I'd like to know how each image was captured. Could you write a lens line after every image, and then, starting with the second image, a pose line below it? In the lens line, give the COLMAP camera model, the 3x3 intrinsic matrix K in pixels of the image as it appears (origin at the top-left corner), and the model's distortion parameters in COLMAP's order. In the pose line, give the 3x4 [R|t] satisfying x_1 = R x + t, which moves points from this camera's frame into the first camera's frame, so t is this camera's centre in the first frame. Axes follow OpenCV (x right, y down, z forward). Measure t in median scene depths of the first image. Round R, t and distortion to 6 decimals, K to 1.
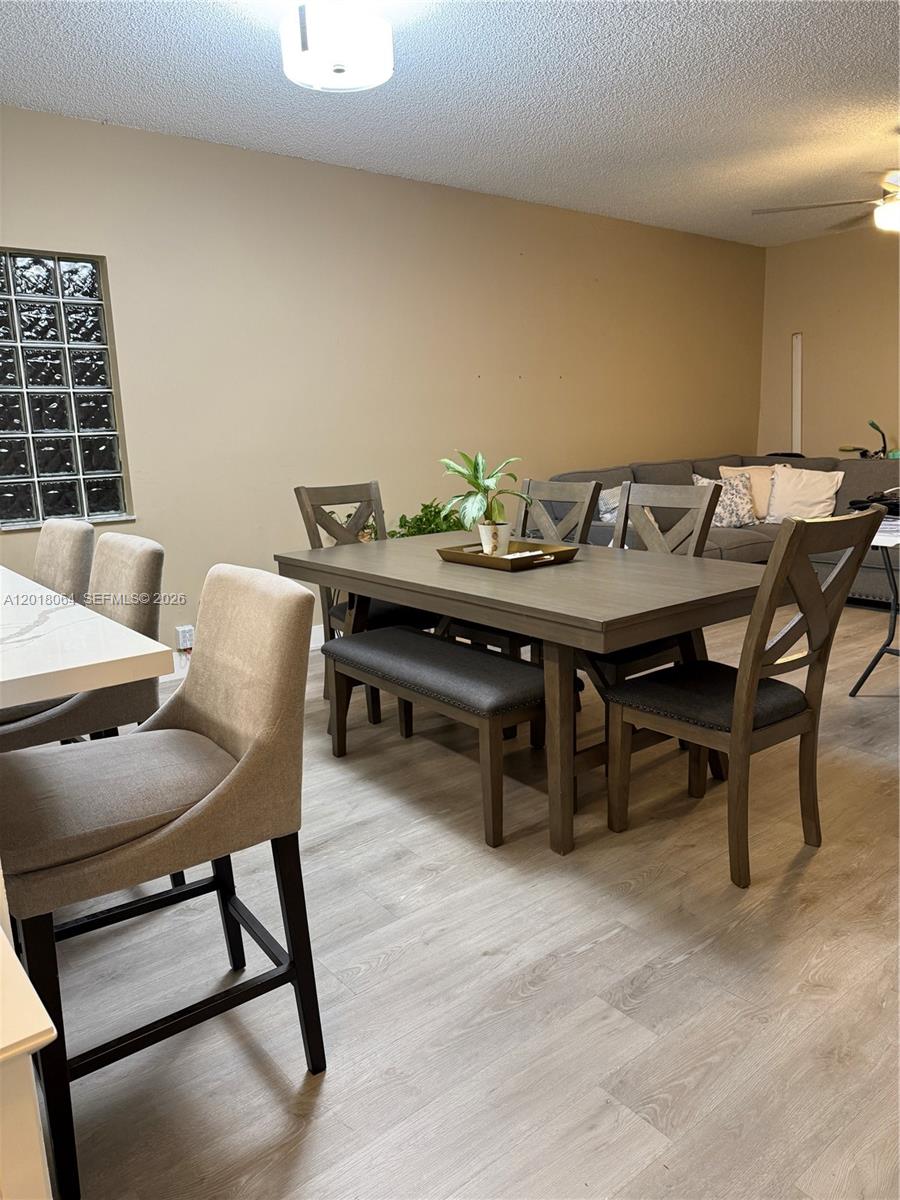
lens RADIAL K [[894.9, 0, 409.9], [0, 894.9, 602.5], [0, 0, 1]] dist [0.092558, -0.148695]
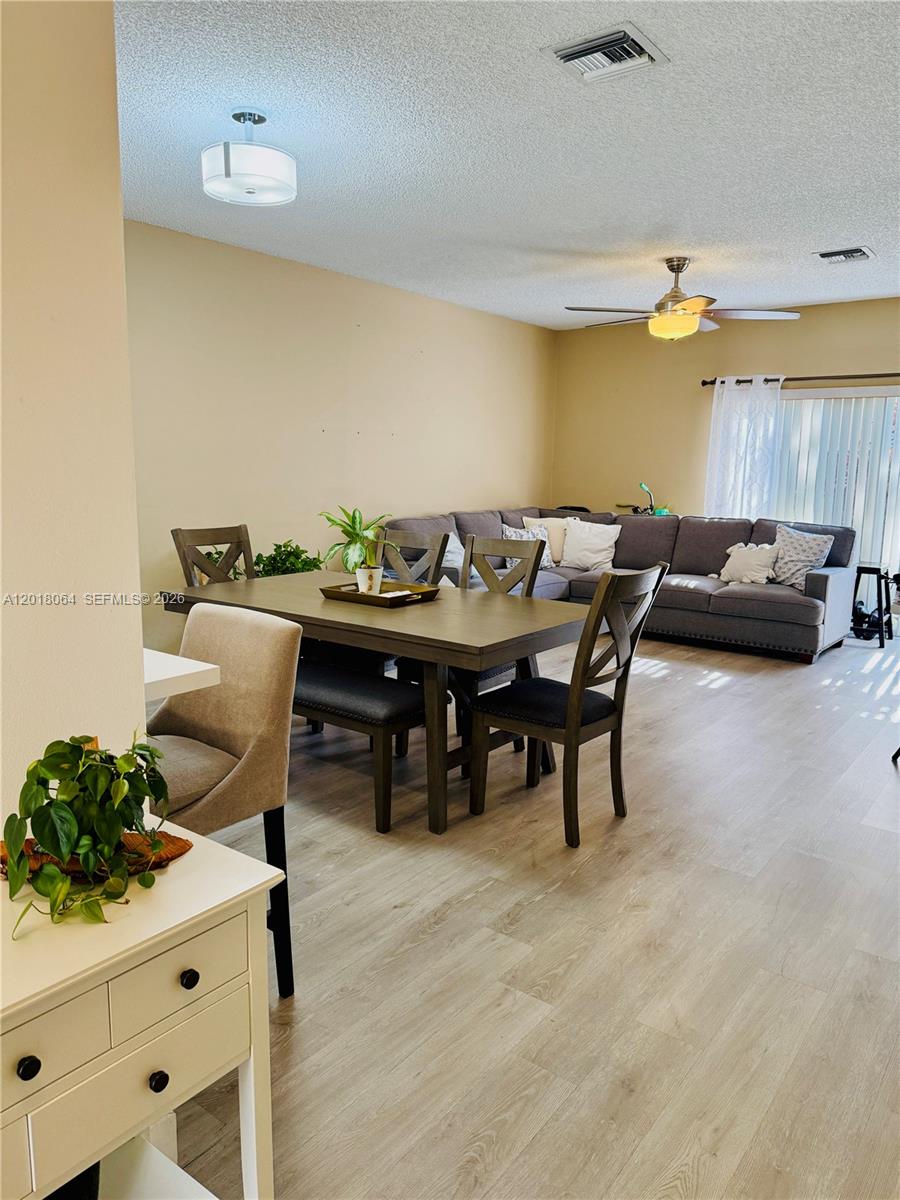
lens RADIAL K [[826.9, 0, 447.6], [0, 826.9, 607.2], [0, 0, 1]] dist [0.192101, -0.413068]
pose [[0.970654, 0.001767, 0.240474, -0.108728], [0.006268, 0.999447, -0.032644, 0.002798], [-0.240399, 0.033193, 0.970106, -0.153542]]
